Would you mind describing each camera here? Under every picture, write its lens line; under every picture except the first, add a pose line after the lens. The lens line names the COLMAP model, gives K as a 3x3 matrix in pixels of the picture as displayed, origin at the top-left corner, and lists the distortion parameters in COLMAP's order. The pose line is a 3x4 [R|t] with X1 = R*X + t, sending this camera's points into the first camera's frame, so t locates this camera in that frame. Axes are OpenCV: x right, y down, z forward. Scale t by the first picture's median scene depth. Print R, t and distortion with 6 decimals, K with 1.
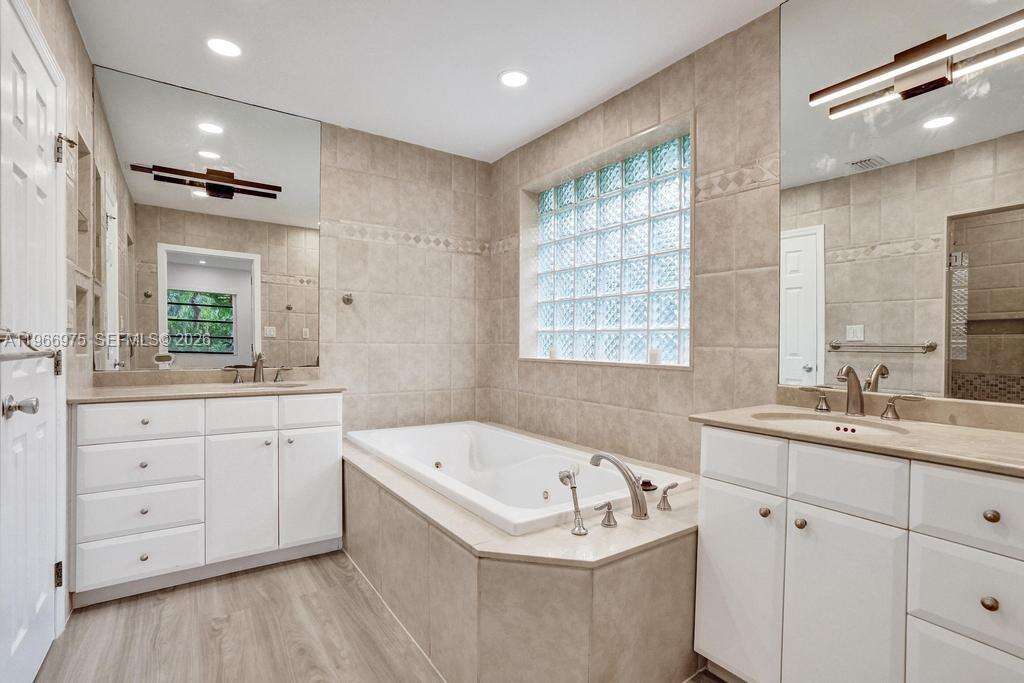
lens RADIAL K [[482.3, 0, 514.8], [0, 482.3, 341.7], [0, 0, 1]] dist [-0.061173, 0.032209]
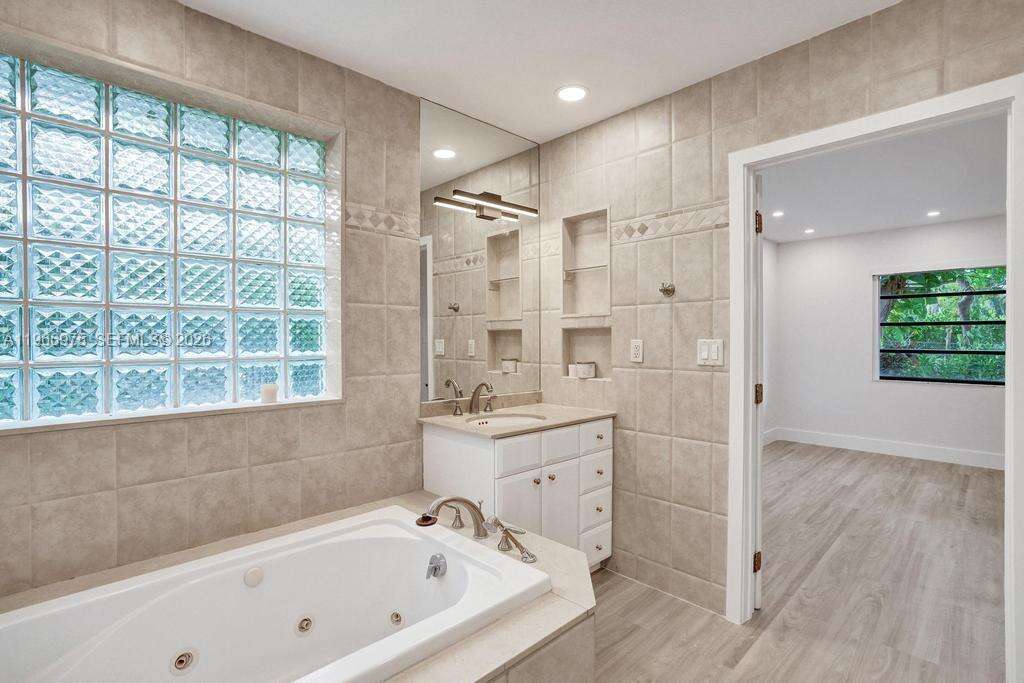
lens RADIAL K [[482.3, 0, 514.8], [0, 482.3, 341.7], [0, 0, 1]] dist [-0.061173, 0.032209]
pose [[-0.156369, -0.012509, 0.987619, -0.653120], [0.001453, 0.999916, 0.012895, -0.076142], [-0.987698, 0.003452, -0.156338, 0.853260]]
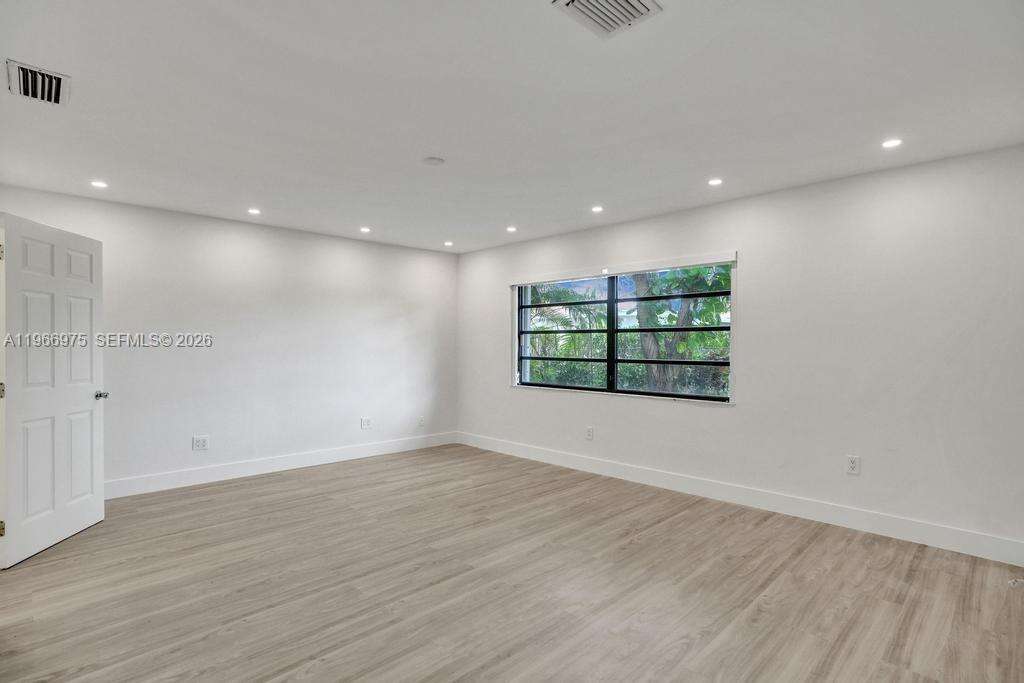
lens RADIAL K [[513.3, 0, 516.0], [0, 513.3, 345.1], [0, 0, 1]] dist [-0.022068, 0.000363]
pose [[-0.176407, -0.004920, 0.984305, -1.310807], [-0.001089, 0.999988, 0.004803, -0.078289], [-0.984317, -0.000224, -0.176410, -0.972284]]
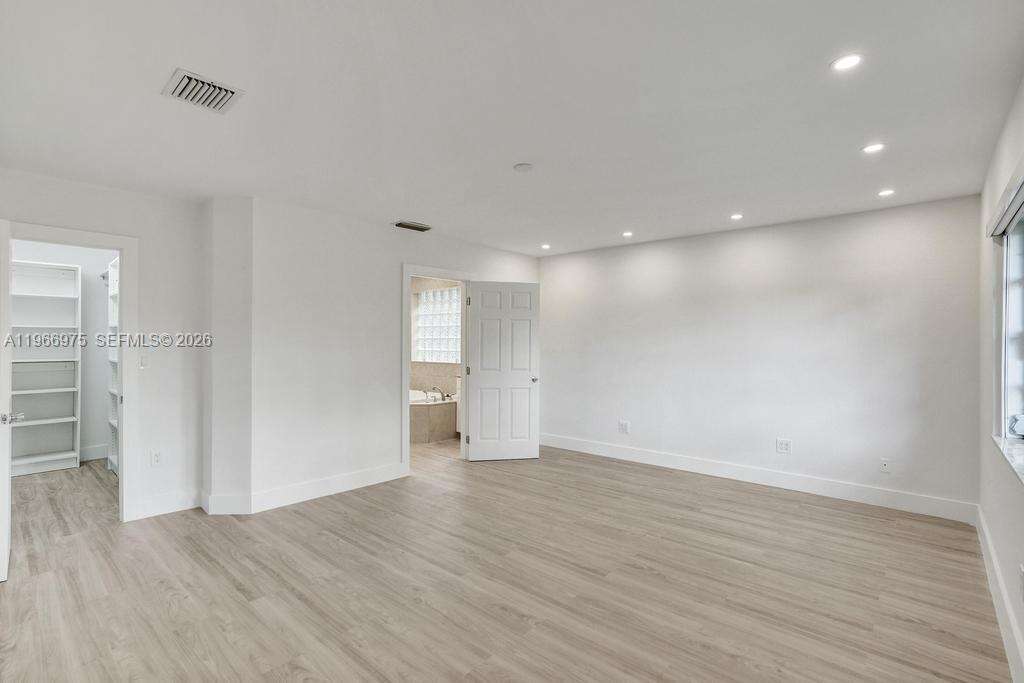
lens RADIAL K [[482.3, 0, 514.8], [0, 482.3, 341.7], [0, 0, 1]] dist [-0.061173, 0.032209]
pose [[0.972123, -0.005078, 0.234415, -0.082409], [0.004368, 0.999984, 0.003545, -0.116102], [-0.234429, -0.002422, 0.972130, -2.418846]]
